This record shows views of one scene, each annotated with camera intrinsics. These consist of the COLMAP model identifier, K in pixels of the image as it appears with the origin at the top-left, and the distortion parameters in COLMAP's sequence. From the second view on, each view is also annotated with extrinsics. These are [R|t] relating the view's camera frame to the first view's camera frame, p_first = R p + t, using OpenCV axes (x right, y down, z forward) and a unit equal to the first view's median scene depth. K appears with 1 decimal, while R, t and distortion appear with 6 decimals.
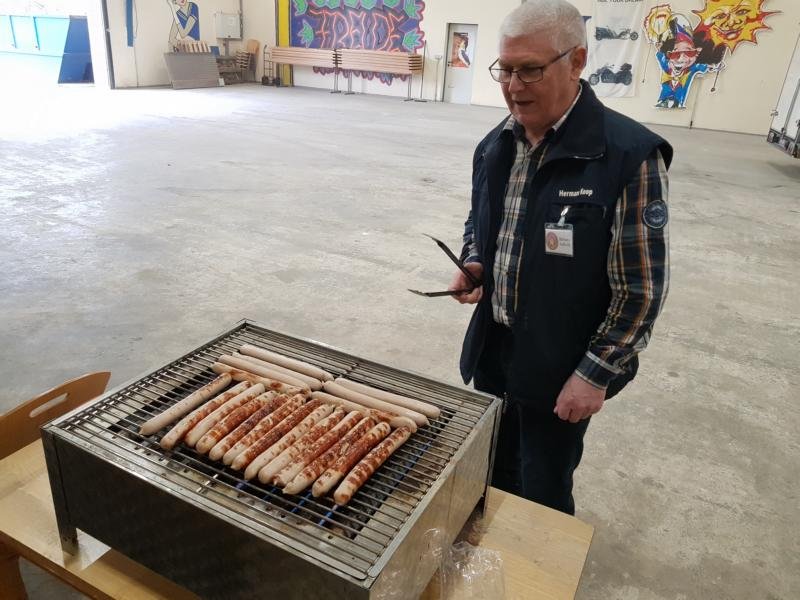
lens RADIAL K [[629.2, 0, 388.9], [0, 629.2, 291.0], [0, 0, 1]] dist [0.003867, -0.012089]
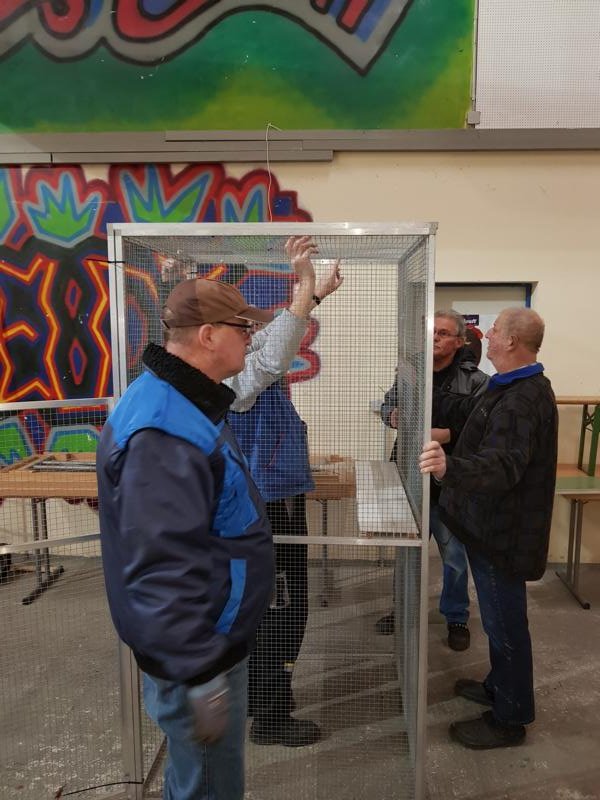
lens RADIAL K [[629.2, 0, 300.1], [0, 629.2, 399.9], [0, 0, 1]] dist [0.003867, -0.012089]
pose [[0.909658, -0.107068, 0.401321, -0.130860], [0.202531, 0.957895, -0.203514, -0.760166], [-0.362633, 0.266408, 0.893042, 1.803705]]
